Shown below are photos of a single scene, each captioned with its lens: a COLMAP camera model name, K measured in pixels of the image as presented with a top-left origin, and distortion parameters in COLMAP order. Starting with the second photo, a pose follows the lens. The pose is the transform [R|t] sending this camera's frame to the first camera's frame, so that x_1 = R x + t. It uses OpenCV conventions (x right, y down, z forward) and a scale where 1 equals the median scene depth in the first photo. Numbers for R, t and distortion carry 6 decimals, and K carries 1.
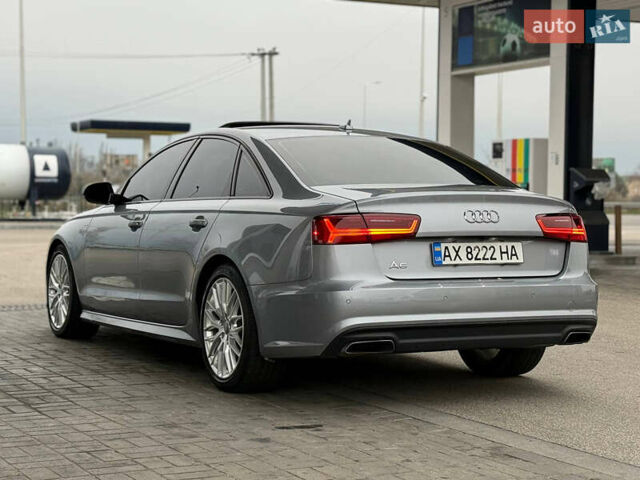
lens RADIAL K [[1367.8, 0, 319.3], [0, 1367.8, 240.1], [0, 0, 1]] dist [0.114624, 0.000000]
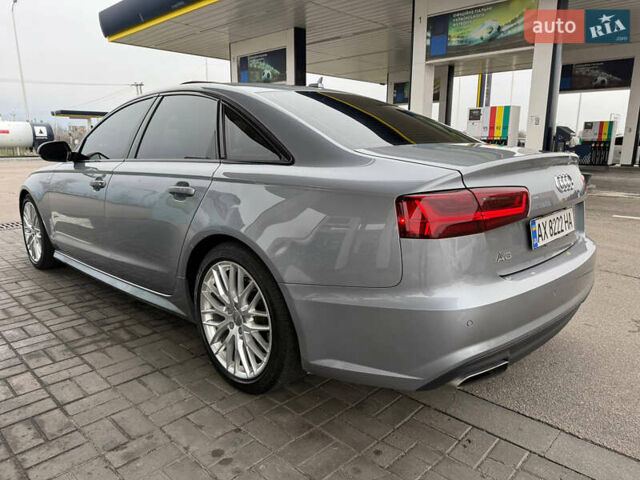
lens RADIAL K [[444.0, 0, 320.8], [0, 444.0, 243.2], [0, 0, 1]] dist [0.030603, -0.018470]
pose [[0.942688, -0.083391, 0.323087, -0.102552], [0.020714, 0.981025, 0.192771, -0.033535], [-0.333031, -0.175030, 0.926528, 0.724238]]
